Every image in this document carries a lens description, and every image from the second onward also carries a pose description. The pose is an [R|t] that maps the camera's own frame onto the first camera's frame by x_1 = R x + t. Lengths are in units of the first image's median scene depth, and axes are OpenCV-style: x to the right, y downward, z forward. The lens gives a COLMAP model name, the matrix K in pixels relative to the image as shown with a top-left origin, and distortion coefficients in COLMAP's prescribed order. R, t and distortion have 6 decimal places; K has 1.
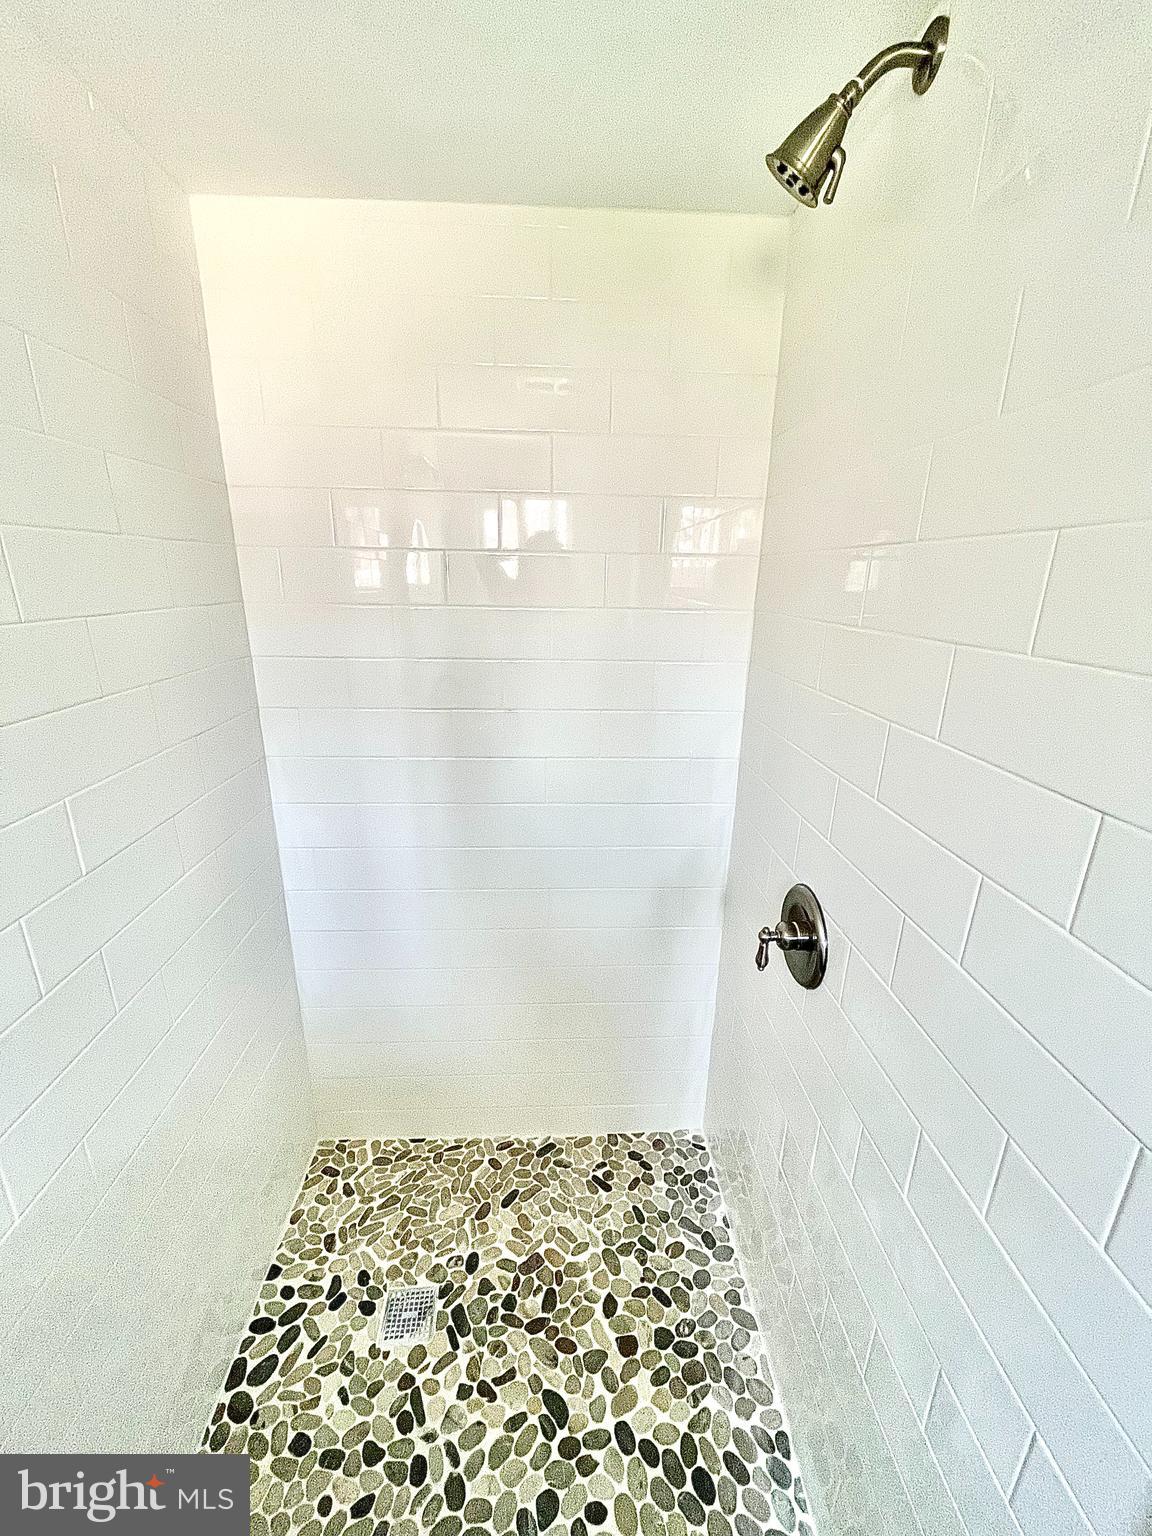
lens RADIAL K [[627.2, 0, 578.5], [0, 627.2, 775.2], [0, 0, 1]] dist [-0.000795, -0.000684]
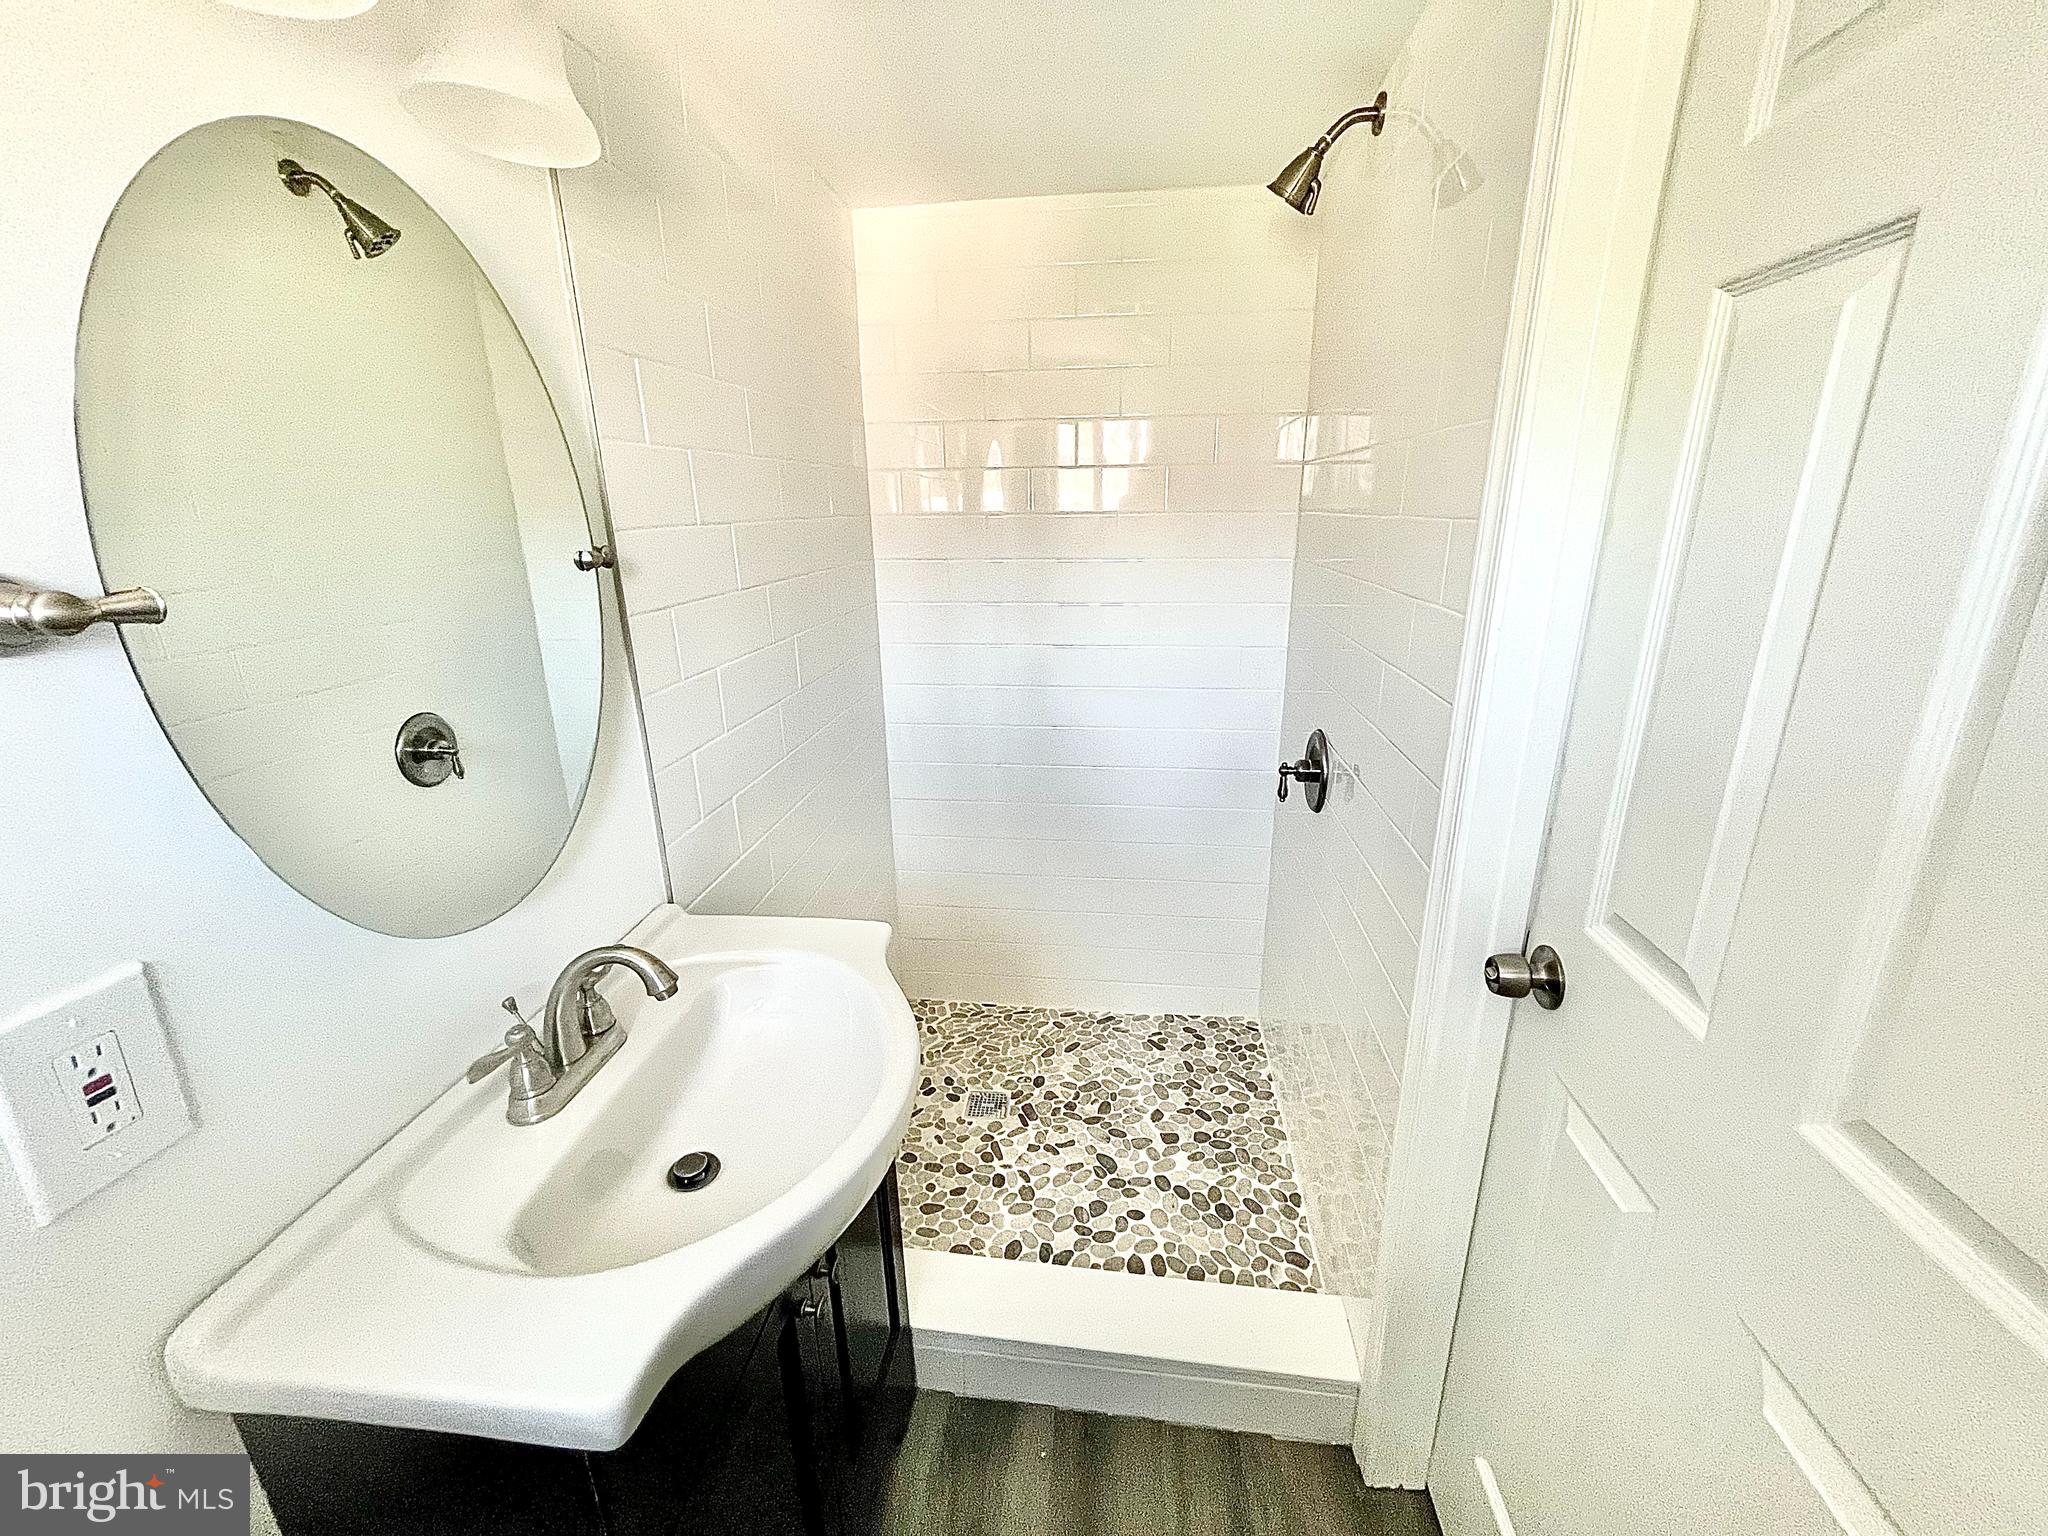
lens RADIAL K [[836.3, 0, 1030.6], [0, 836.3, 764.5], [0, 0, 1]] dist [-0.000795, -0.000684]
pose [[0.986161, 0.020500, -0.164516, 0.062424], [-0.021471, 0.999761, -0.004127, 0.217859], [0.164392, 0.007602, 0.986366, -0.580583]]
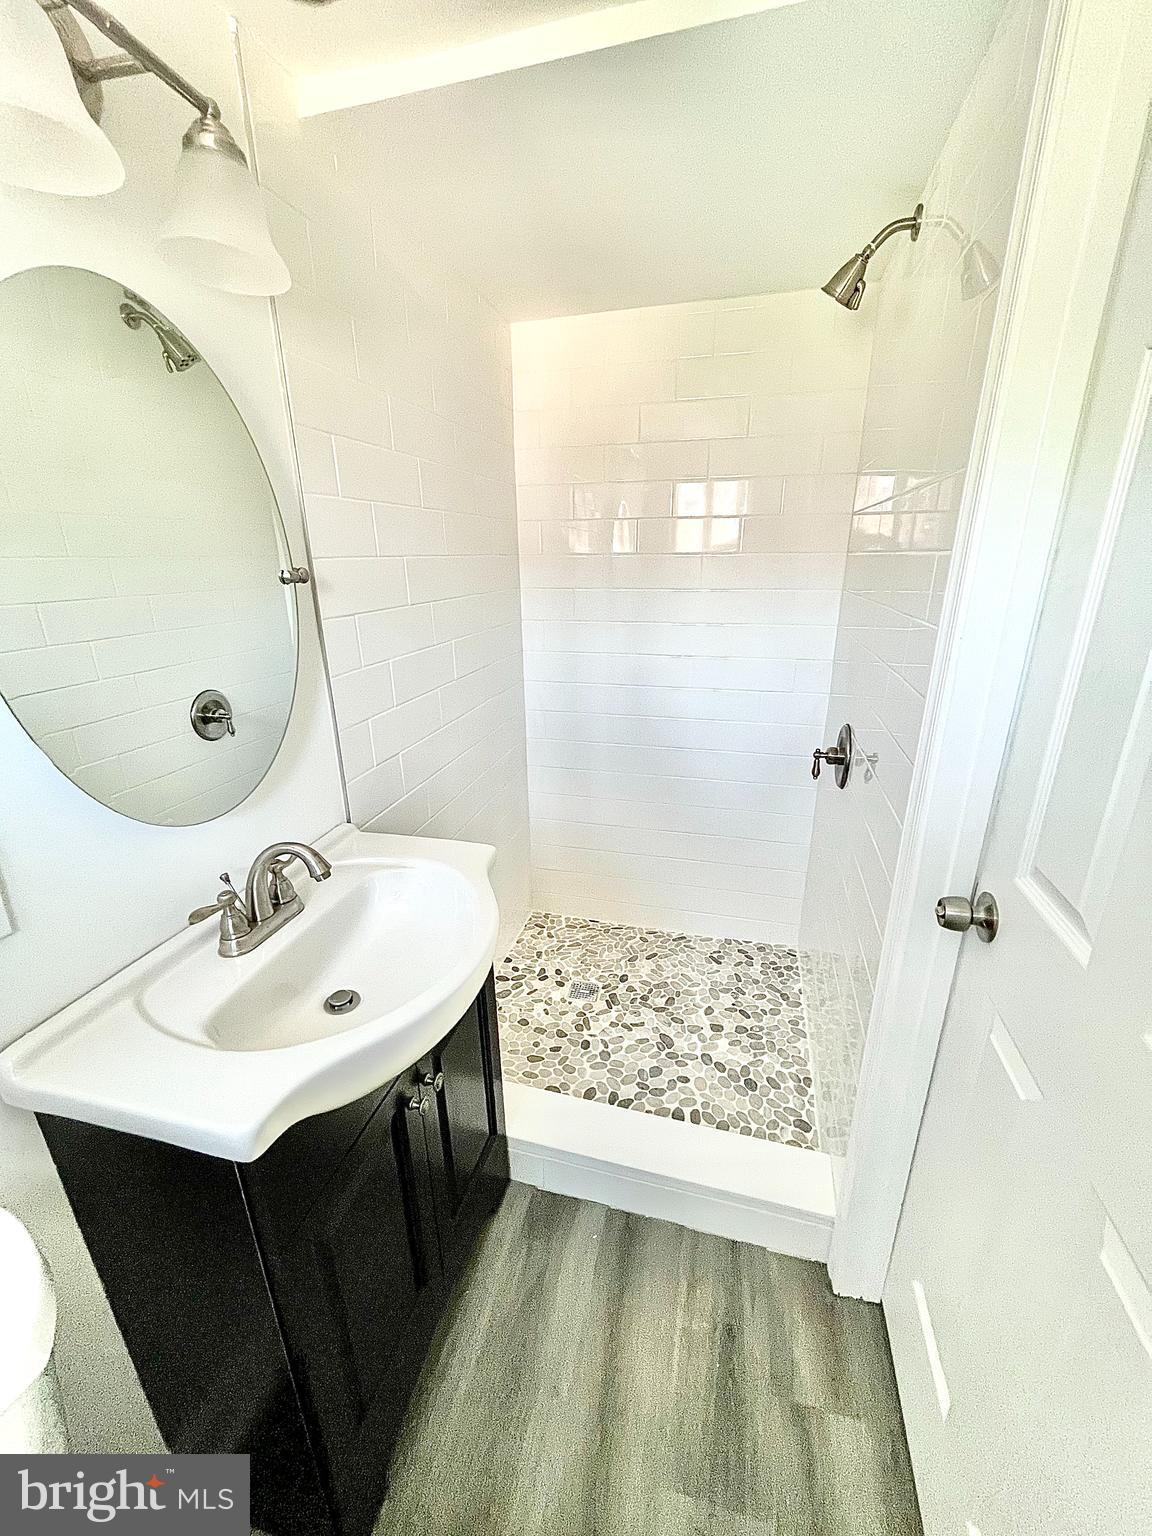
lens RADIAL K [[627.2, 0, 578.5], [0, 627.2, 775.2], [0, 0, 1]] dist [-0.000795, -0.000684]
pose [[0.954185, 0.074605, -0.289766, 0.152216], [-0.066270, 0.997059, 0.038483, 0.238155], [0.291785, -0.017517, 0.956324, -0.575409]]
